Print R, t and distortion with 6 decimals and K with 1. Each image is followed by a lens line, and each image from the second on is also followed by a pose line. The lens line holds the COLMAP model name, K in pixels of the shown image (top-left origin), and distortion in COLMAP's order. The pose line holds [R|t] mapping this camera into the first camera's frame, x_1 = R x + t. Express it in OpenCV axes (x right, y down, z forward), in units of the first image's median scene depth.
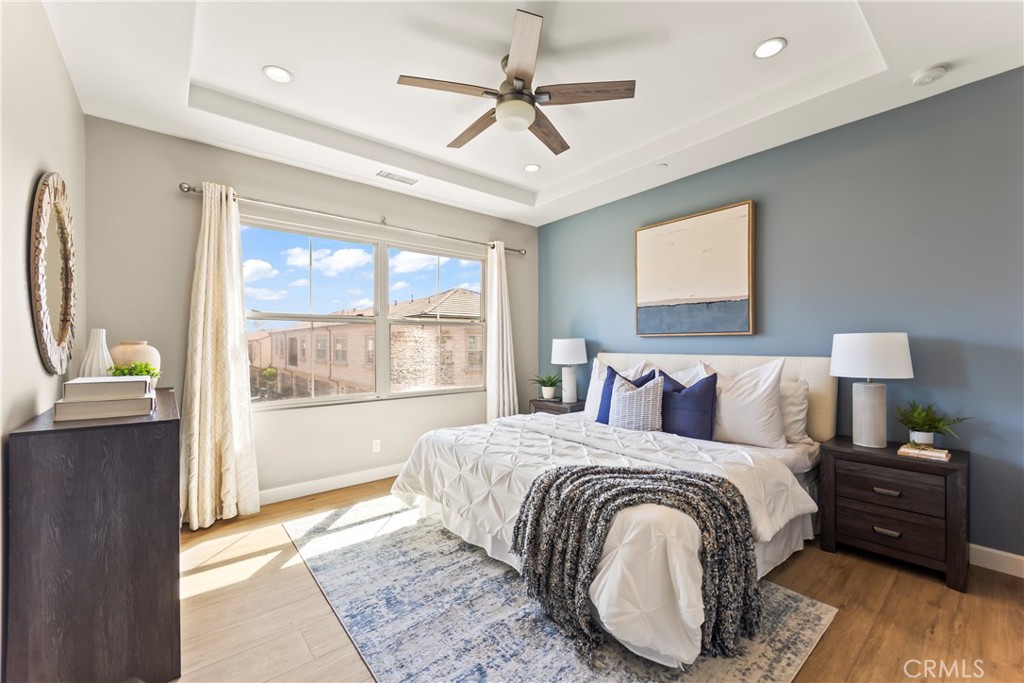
lens RADIAL K [[410.2, 0, 511.8], [0, 410.2, 344.4], [0, 0, 1]] dist [0.000523, -0.000039]
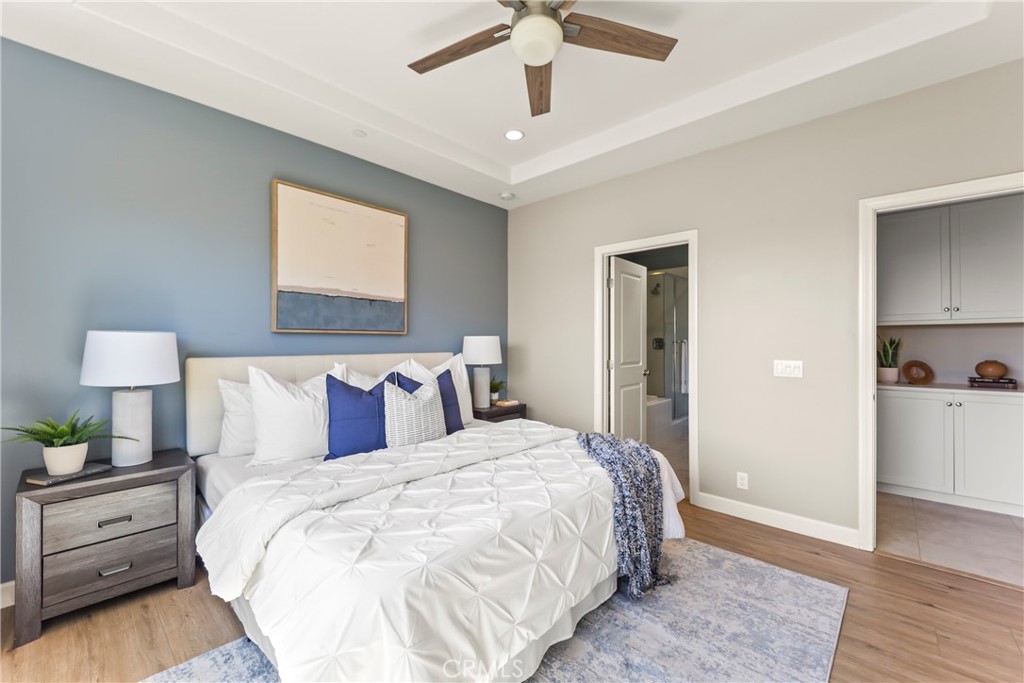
lens RADIAL K [[410.2, 0, 509.8], [0, 410.2, 338.5], [0, 0, 1]] dist [0.000523, -0.000039]
pose [[-0.134965, 0.023785, 0.990565, -0.479207], [0.010282, 0.999692, -0.022604, 0.012534], [-0.990797, 0.007135, -0.135168, 0.762752]]
